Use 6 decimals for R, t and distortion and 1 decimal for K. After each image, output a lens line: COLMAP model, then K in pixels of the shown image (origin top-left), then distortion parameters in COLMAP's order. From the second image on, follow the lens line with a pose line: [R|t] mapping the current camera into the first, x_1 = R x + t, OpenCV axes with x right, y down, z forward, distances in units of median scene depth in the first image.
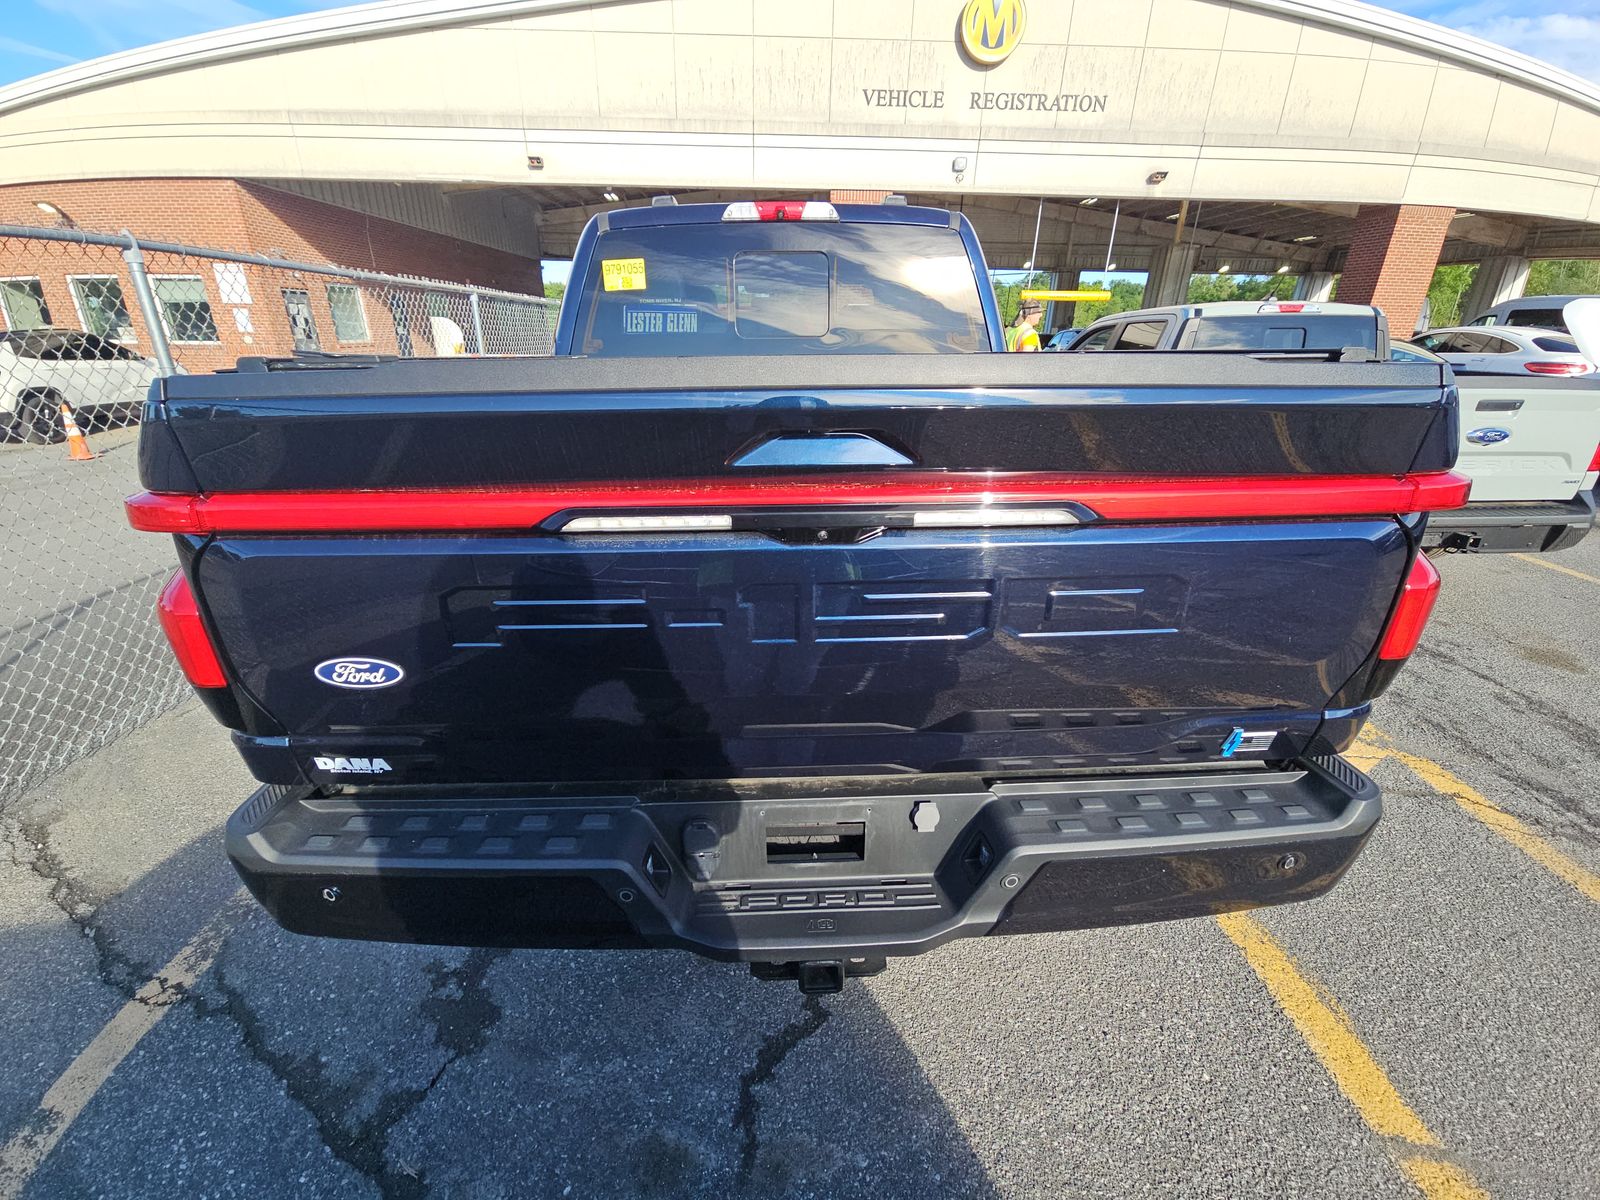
lens RADIAL K [[642.8, 0, 796.1], [0, 642.8, 600.8], [0, 0, 1]] dist [-0.006637, -0.000815]
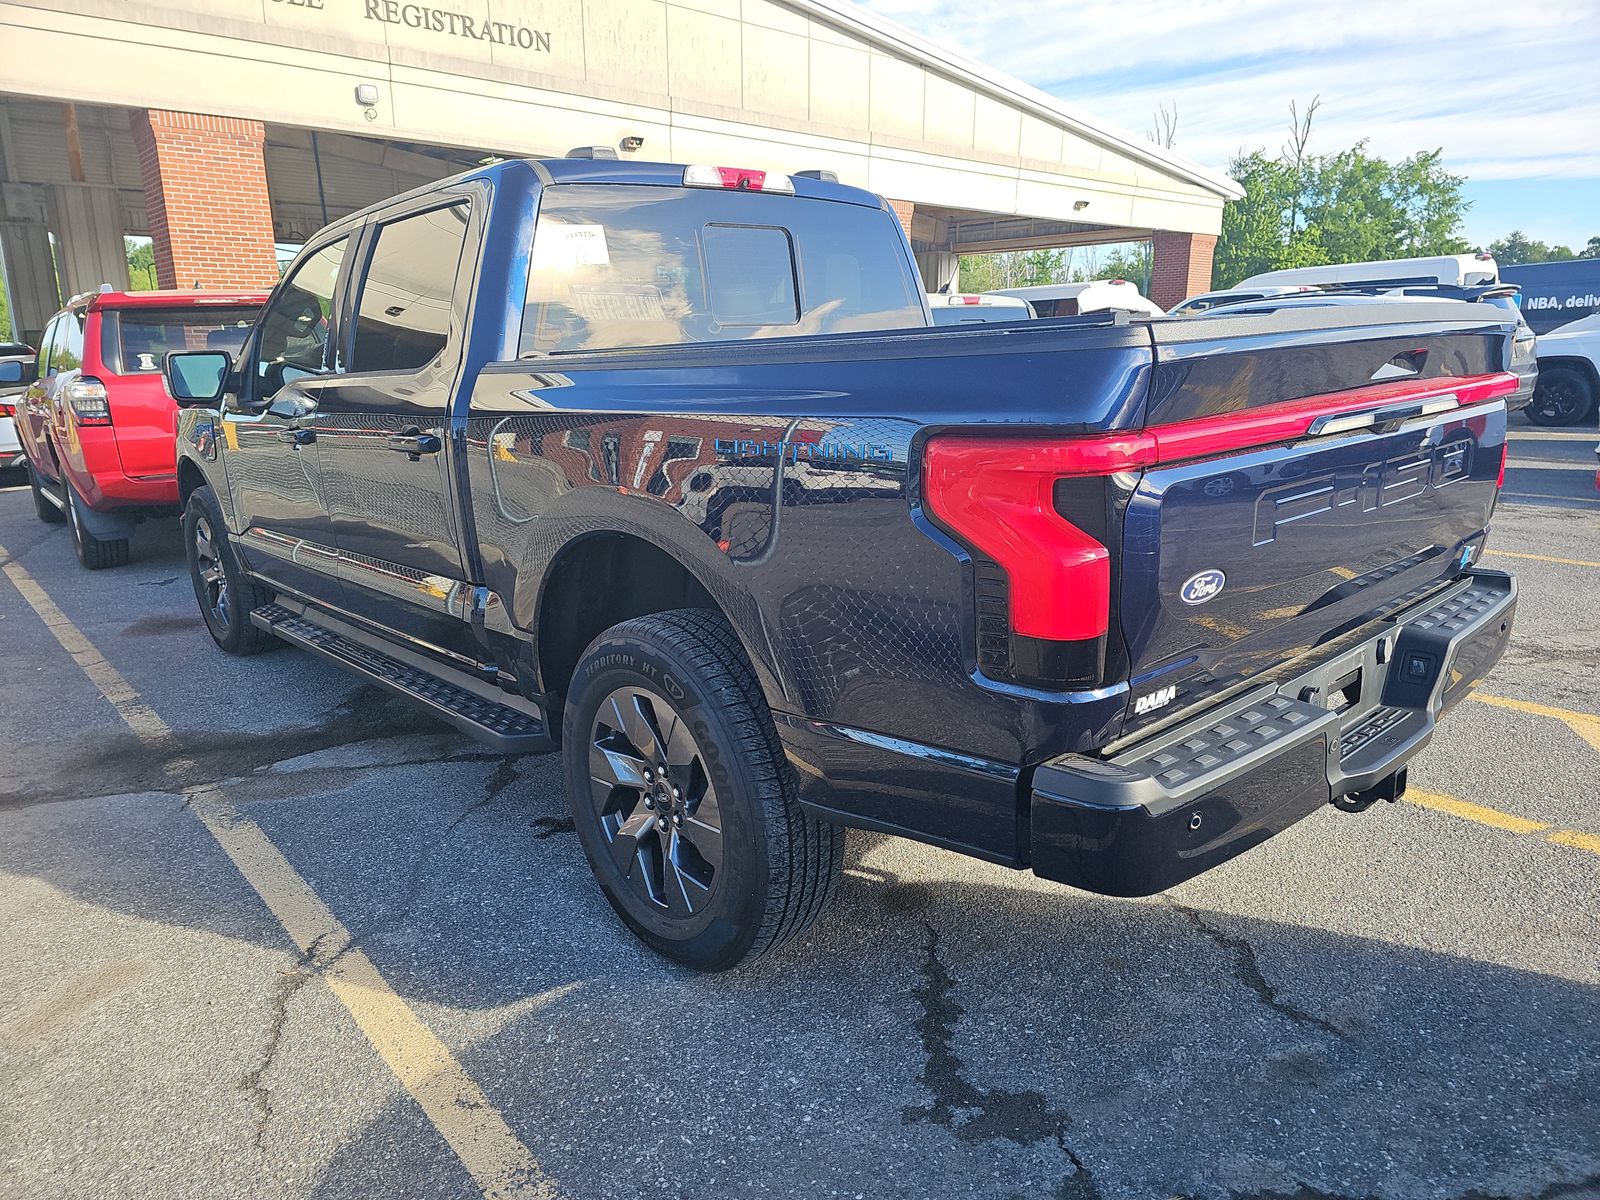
lens RADIAL K [[1061.4, 0, 799.0], [0, 1061.4, 597.9], [0, 0, 1]] dist [0.029098, -0.007705]
pose [[0.765929, -0.167076, 0.620837, -0.175961], [0.262599, 0.962721, -0.064888, 0.002121], [-0.586852, 0.212731, 0.781250, -0.007929]]
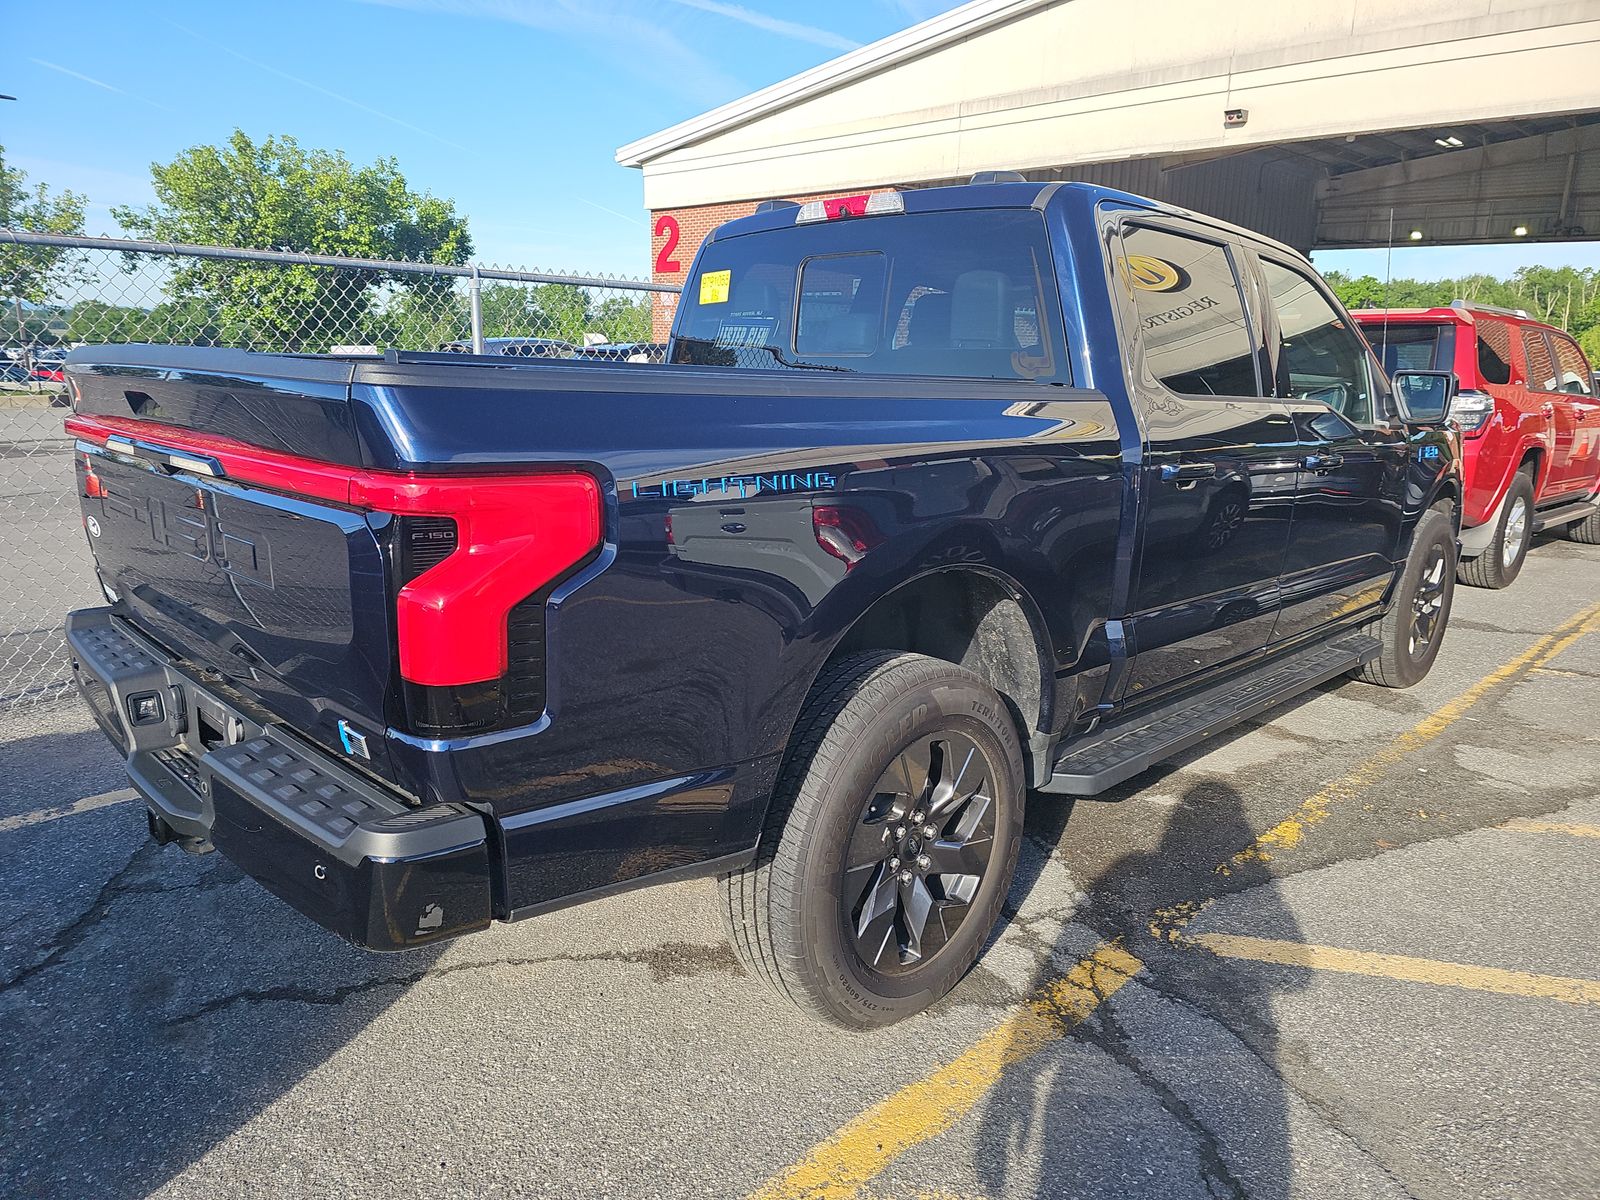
lens RADIAL K [[1061.4, 0, 800.5], [0, 1061.4, 605.0], [0, 0, 1]] dist [0.029098, -0.007705]
pose [[0.686808, 0.176343, -0.705123, 0.181861], [-0.293842, 0.954675, -0.047457, -0.006429], [0.664795, 0.239789, 0.707495, 0.020066]]
